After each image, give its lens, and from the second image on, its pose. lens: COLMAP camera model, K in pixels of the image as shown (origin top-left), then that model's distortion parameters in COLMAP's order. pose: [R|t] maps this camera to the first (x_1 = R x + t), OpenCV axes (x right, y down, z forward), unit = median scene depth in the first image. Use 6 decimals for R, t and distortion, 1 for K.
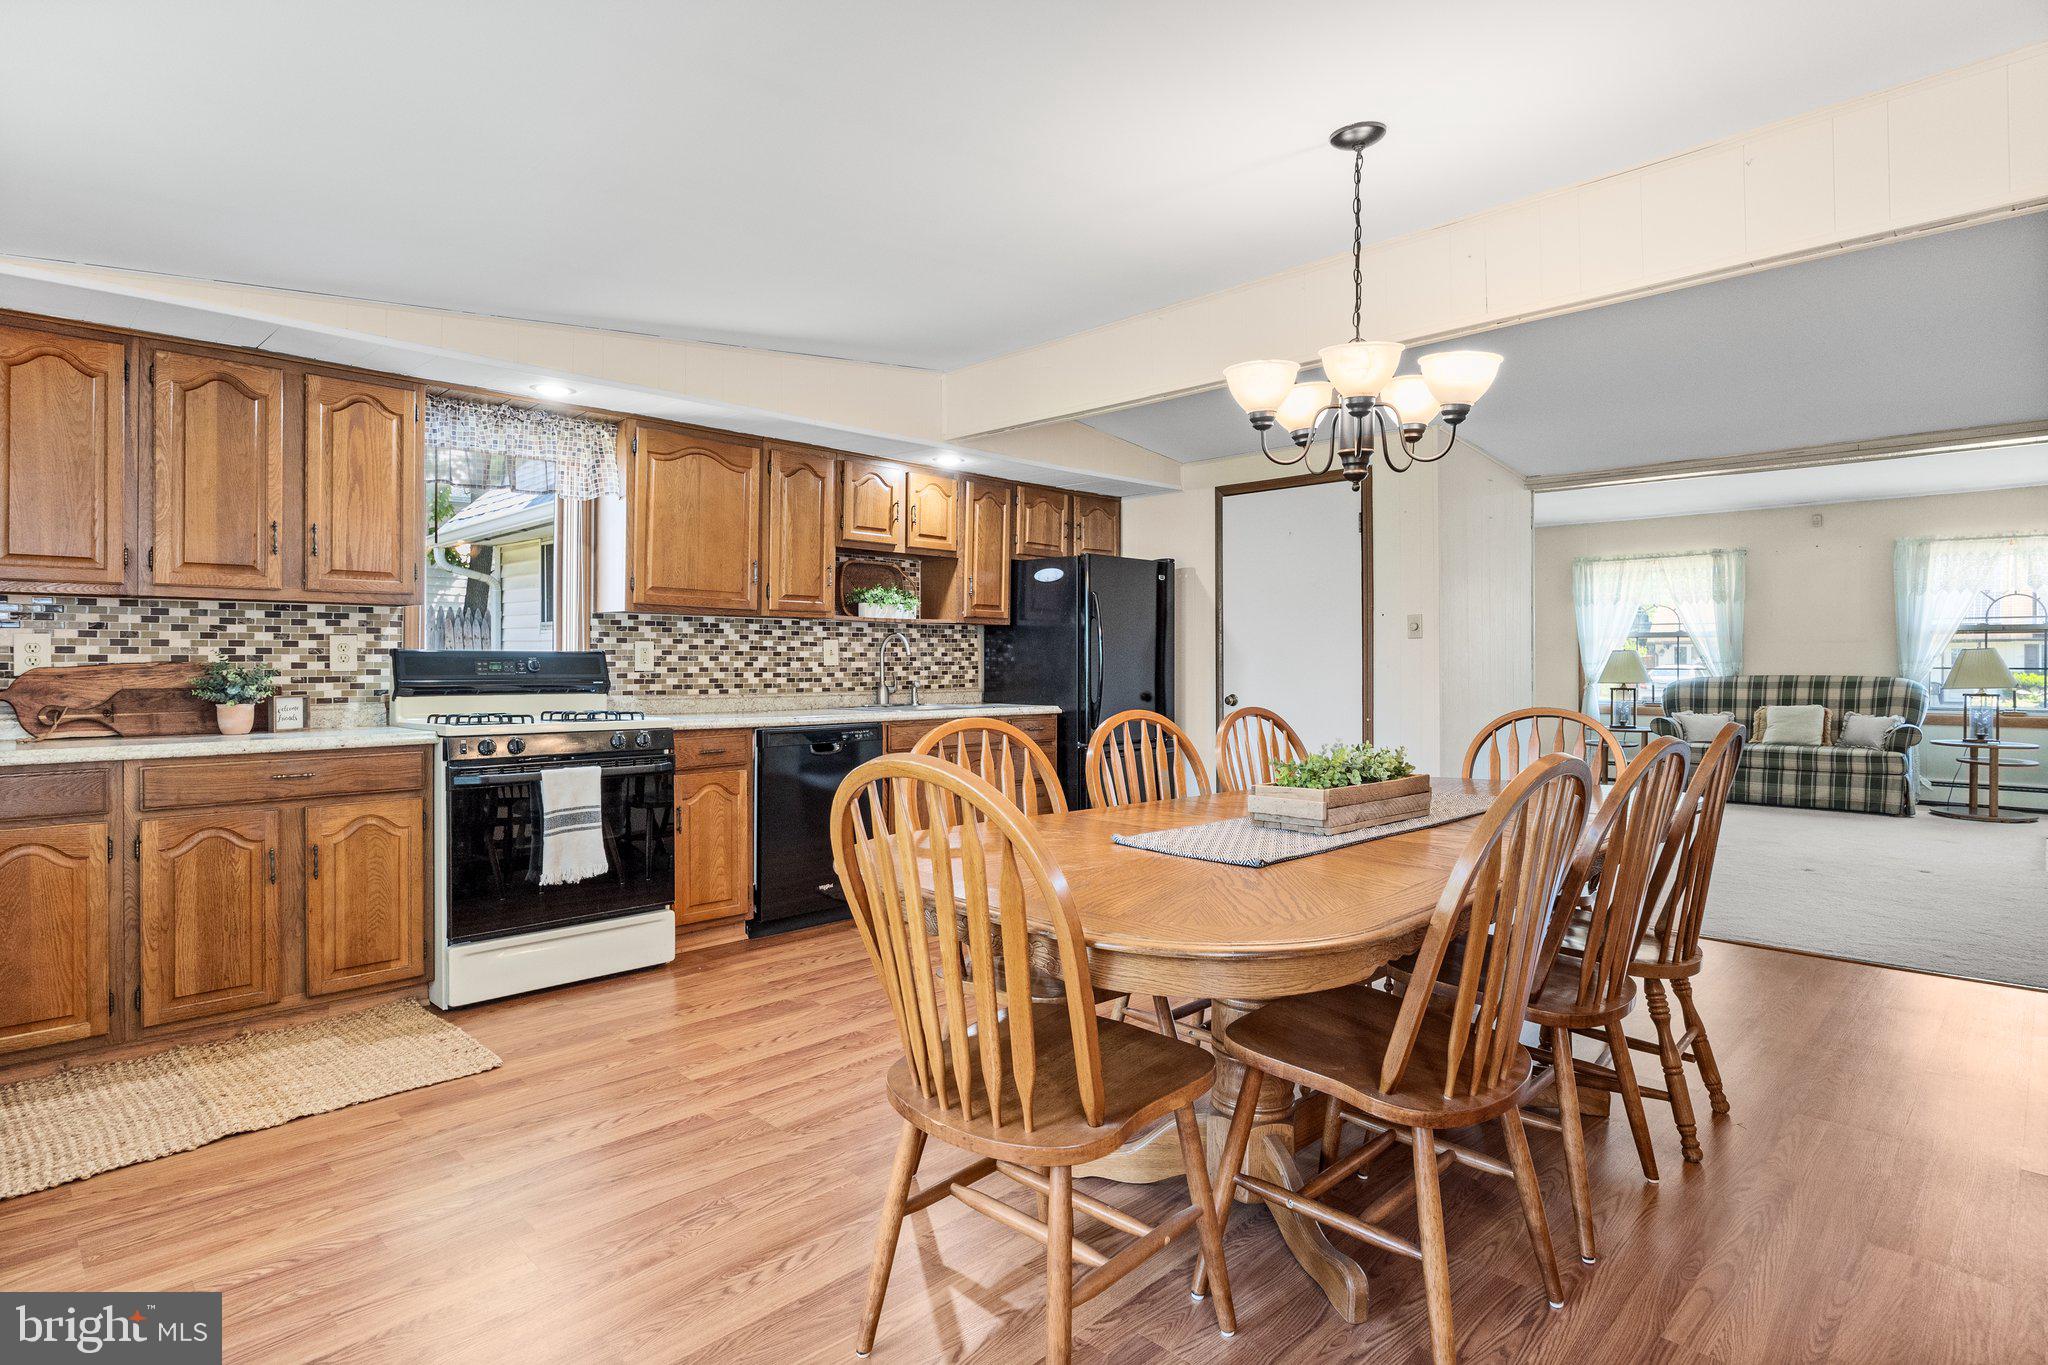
lens RADIAL K [[1054.8, 0, 1025.9], [0, 1054.8, 662.8], [0, 0, 1]] dist [-0.010049, 0.000306]
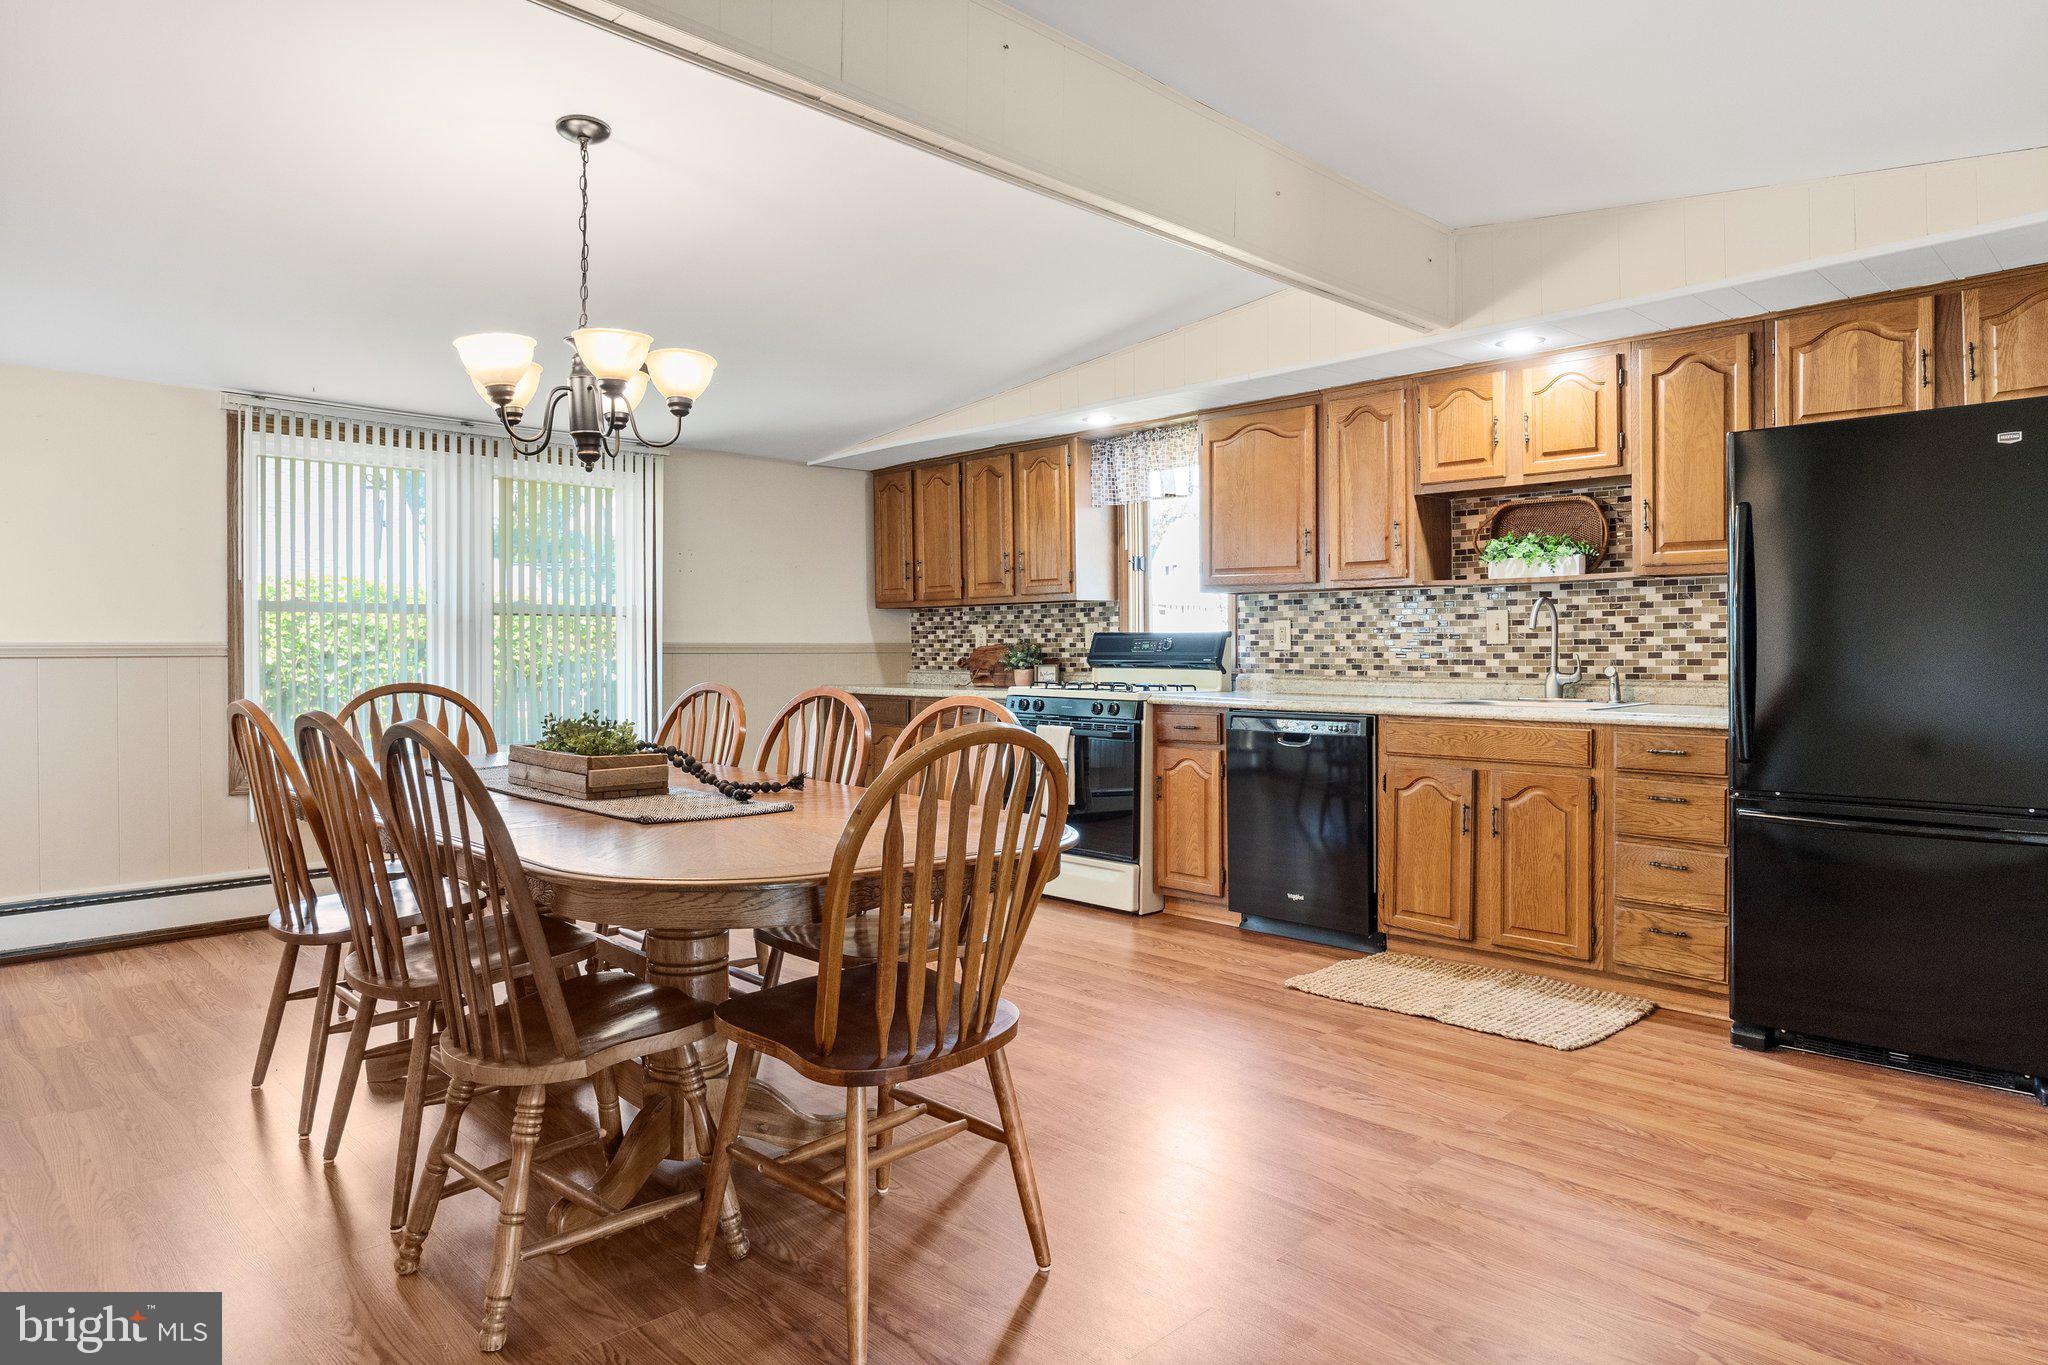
lens RADIAL K [[1219.0, 0, 1033.6], [0, 1219.0, 653.0], [0, 0, 1]] dist [-0.002771, -0.000703]
pose [[-0.005505, 0.003973, -0.999977, 0.792551], [0.002297, 0.999990, 0.003960, 0.005556], [0.999982, -0.002275, -0.005514, 0.759793]]
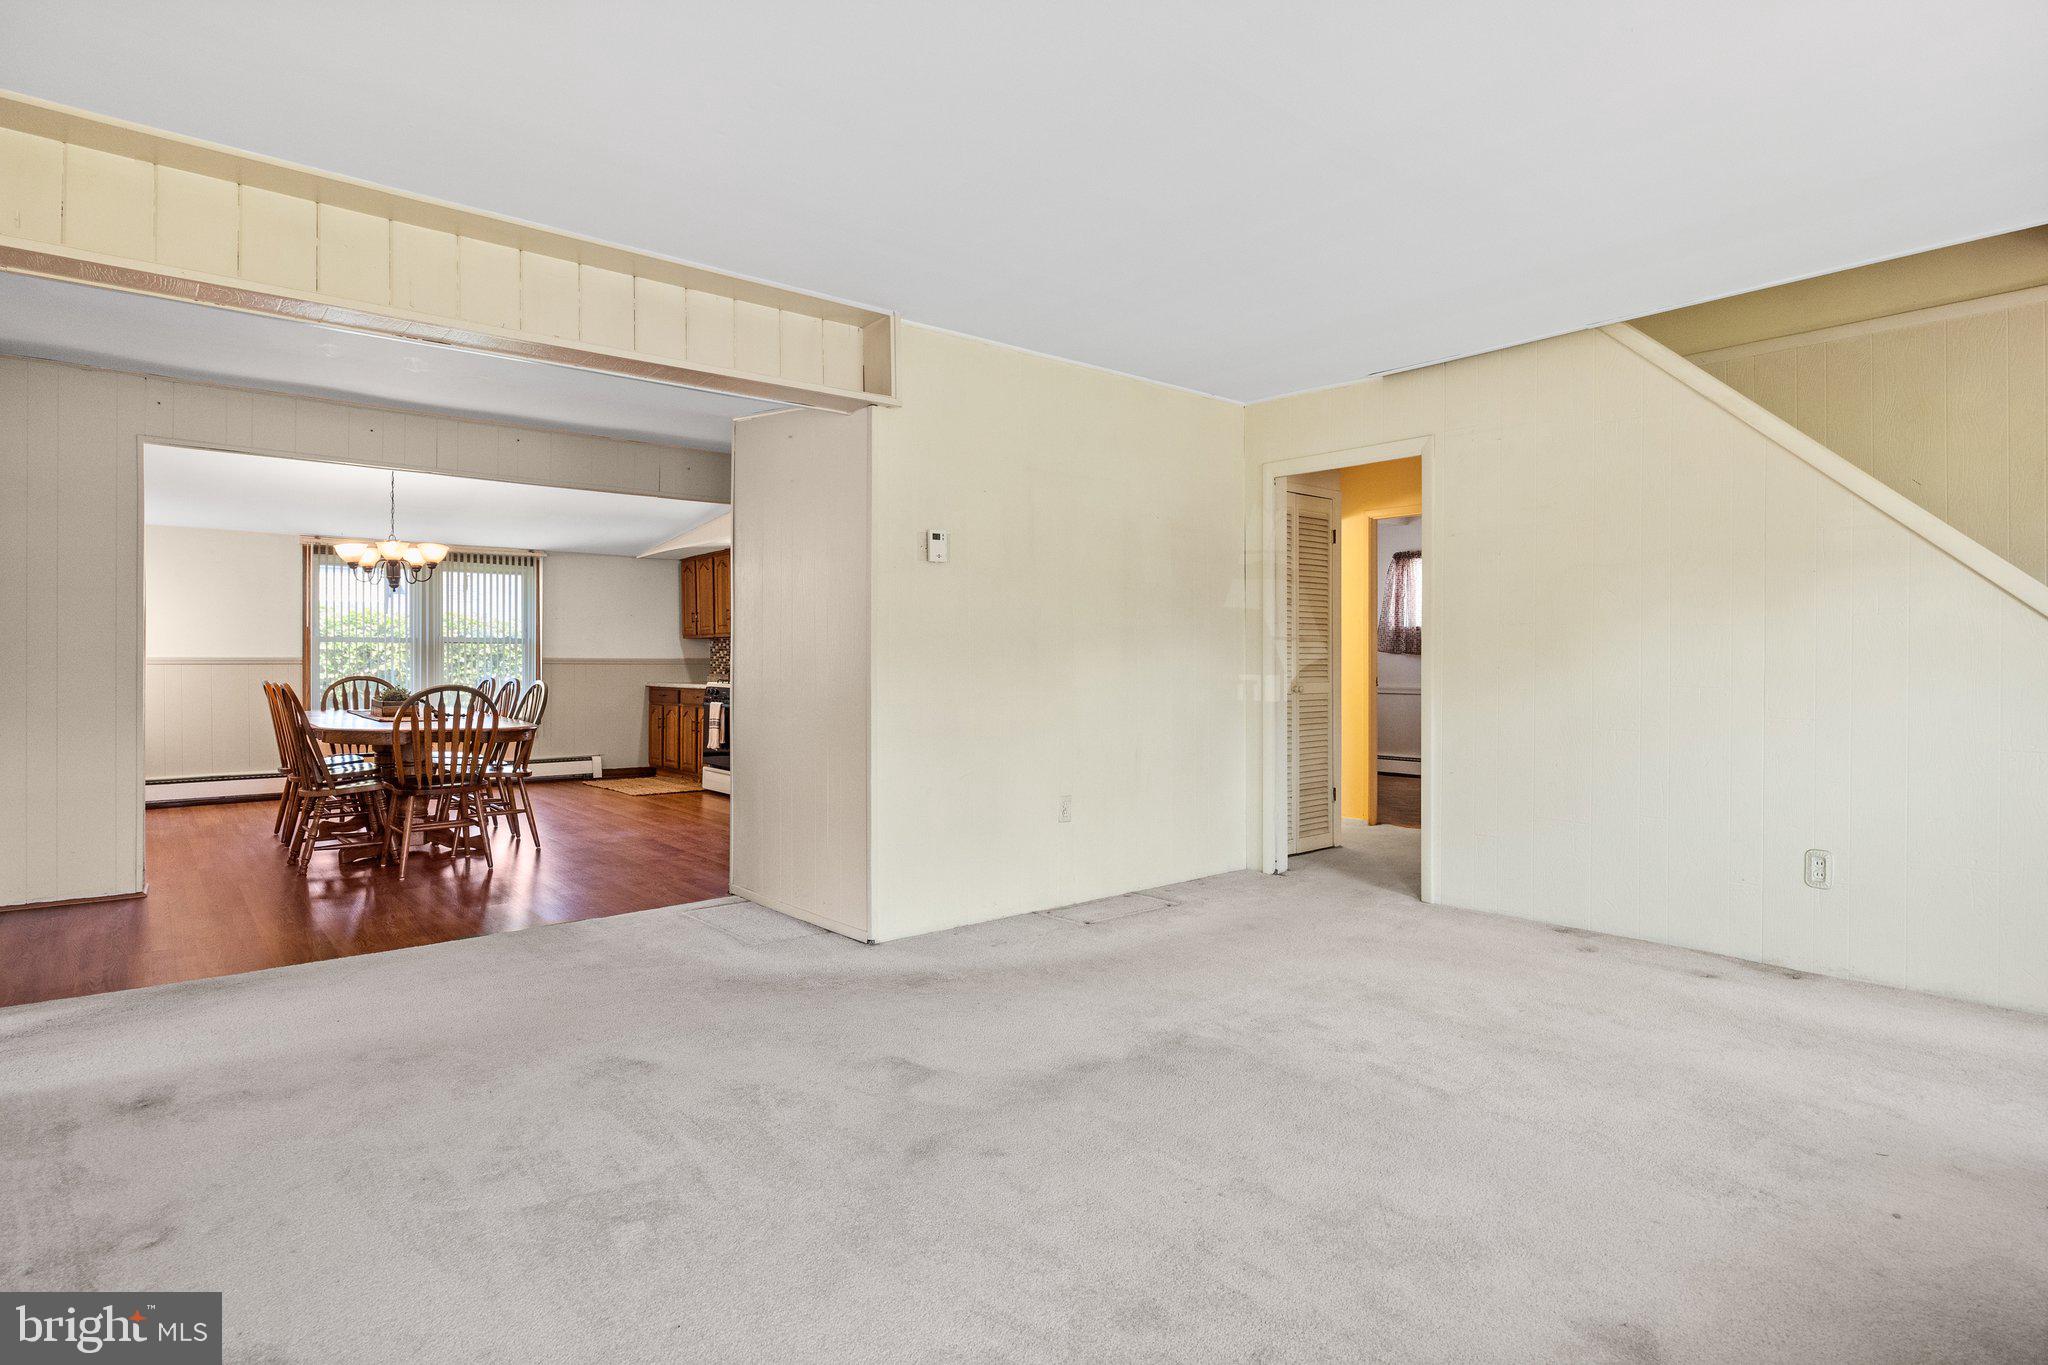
lens RADIAL K [[1054.8, 0, 1019.8], [0, 1054.8, 665.3], [0, 0, 1]] dist [-0.010049, 0.000306]
pose [[-0.091685, 0.003811, -0.995781, 1.461447], [-0.001956, 0.999990, 0.004007, 0.003365], [0.995786, 0.002315, -0.091676, 1.472769]]
